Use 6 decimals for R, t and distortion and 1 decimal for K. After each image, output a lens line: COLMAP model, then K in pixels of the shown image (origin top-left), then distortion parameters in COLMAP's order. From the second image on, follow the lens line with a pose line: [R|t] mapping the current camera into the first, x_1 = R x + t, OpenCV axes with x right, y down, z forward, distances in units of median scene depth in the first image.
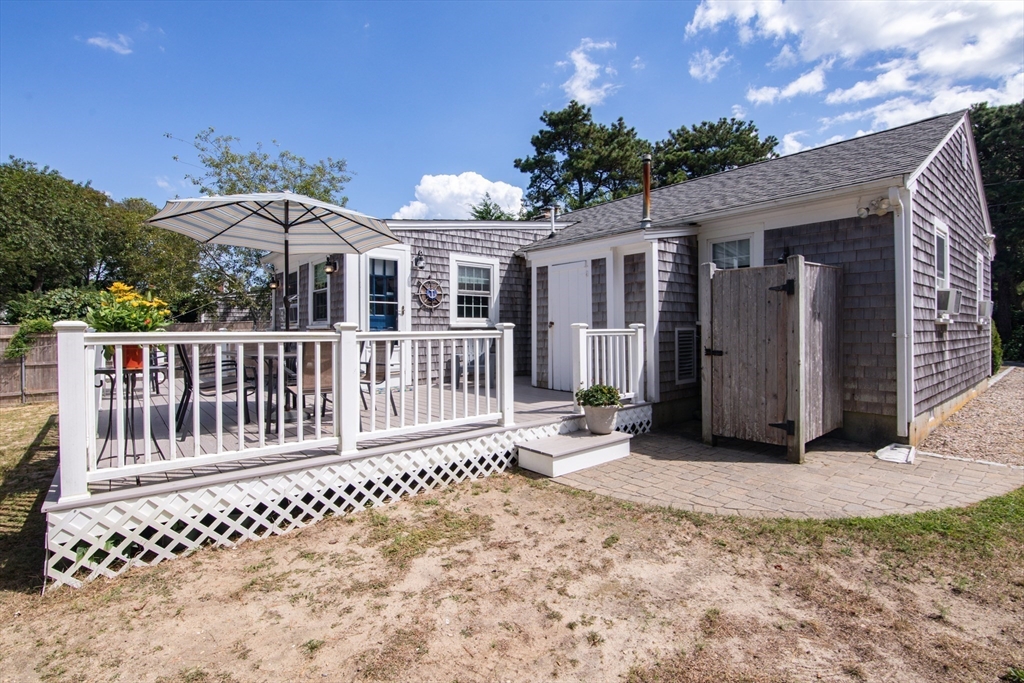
lens RADIAL K [[477.3, 0, 512.7], [0, 477.3, 335.0], [0, 0, 1]] dist [-0.019198, 0.000900]
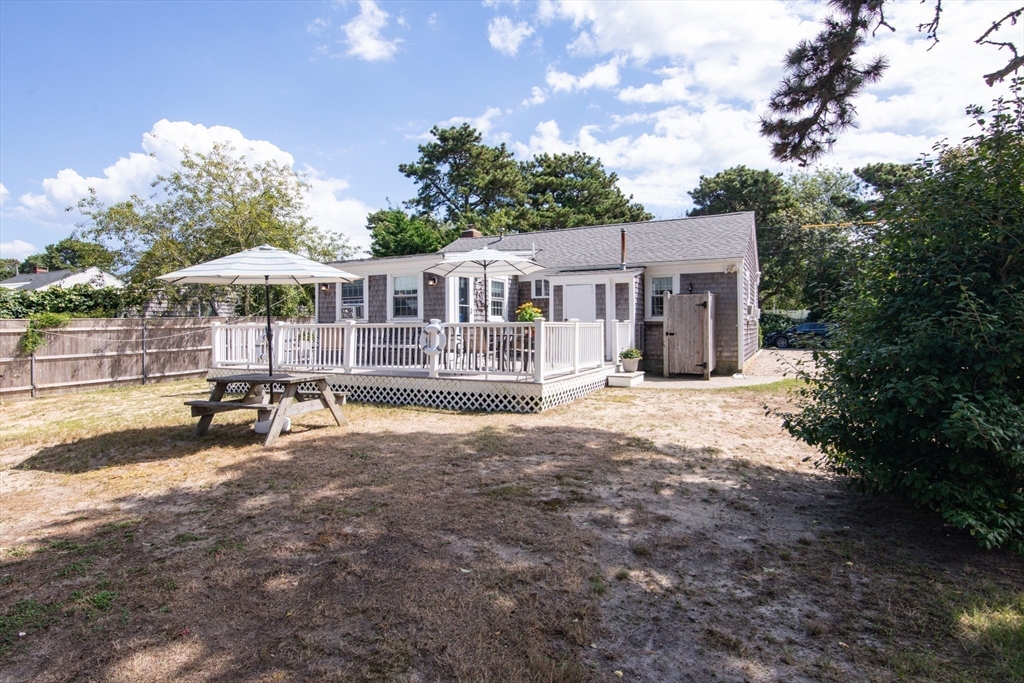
lens RADIAL K [[532.3, 0, 511.9], [0, 532.3, 336.8], [0, 0, 1]] dist [0.000353, 0.000204]
pose [[0.920748, -0.007486, 0.390085, -0.757376], [0.004915, 0.999959, 0.007589, 0.018288], [-0.390126, -0.005070, 0.920748, -0.600033]]
